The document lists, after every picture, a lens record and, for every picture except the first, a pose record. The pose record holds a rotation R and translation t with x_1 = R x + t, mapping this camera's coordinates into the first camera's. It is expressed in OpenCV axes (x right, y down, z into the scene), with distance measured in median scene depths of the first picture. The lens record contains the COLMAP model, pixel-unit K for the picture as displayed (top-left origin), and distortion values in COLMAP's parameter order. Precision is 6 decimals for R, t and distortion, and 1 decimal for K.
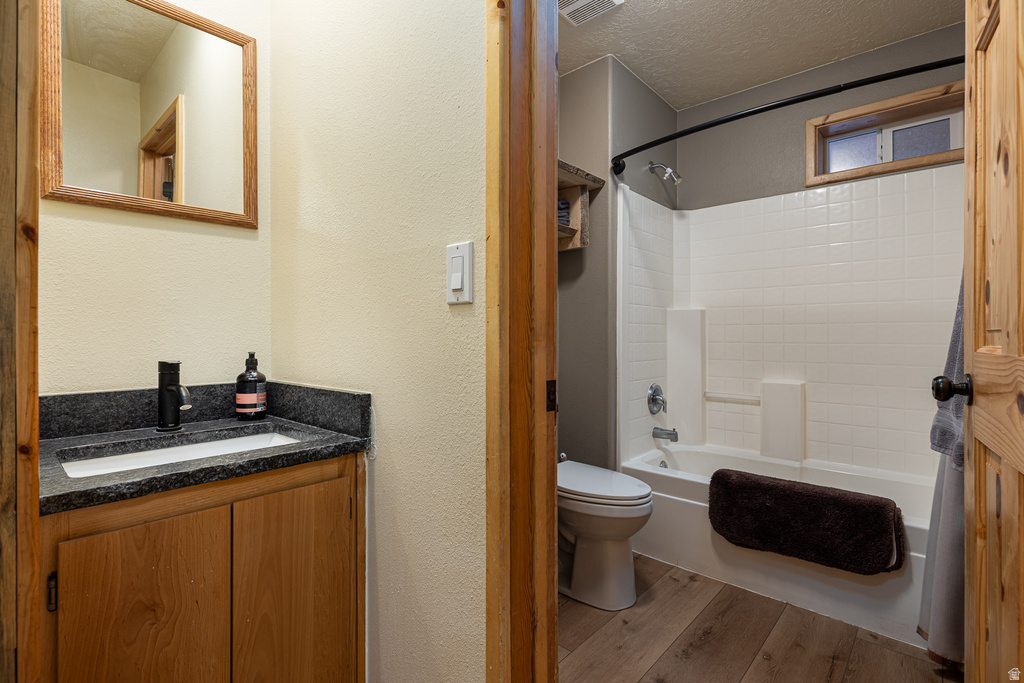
lens RADIAL K [[477.5, 0, 512.0], [0, 477.5, 341.5], [0, 0, 1]] dist [-0.008717, 0.000336]
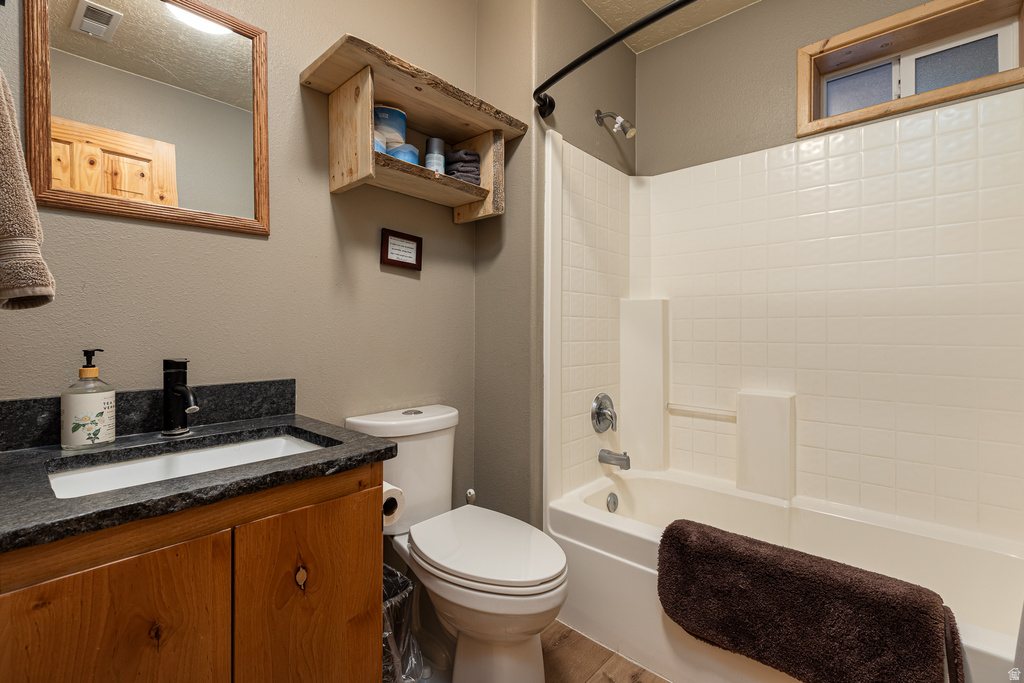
lens RADIAL K [[454.7, 0, 511.3], [0, 454.7, 336.2], [0, 0, 1]] dist [0.001187, -0.000855]
pose [[0.999998, 0.002009, -0.000147, 0.167063], [-0.002009, 0.999998, 0.000200, -0.006376], [0.000148, -0.000200, 1.000000, 0.281645]]
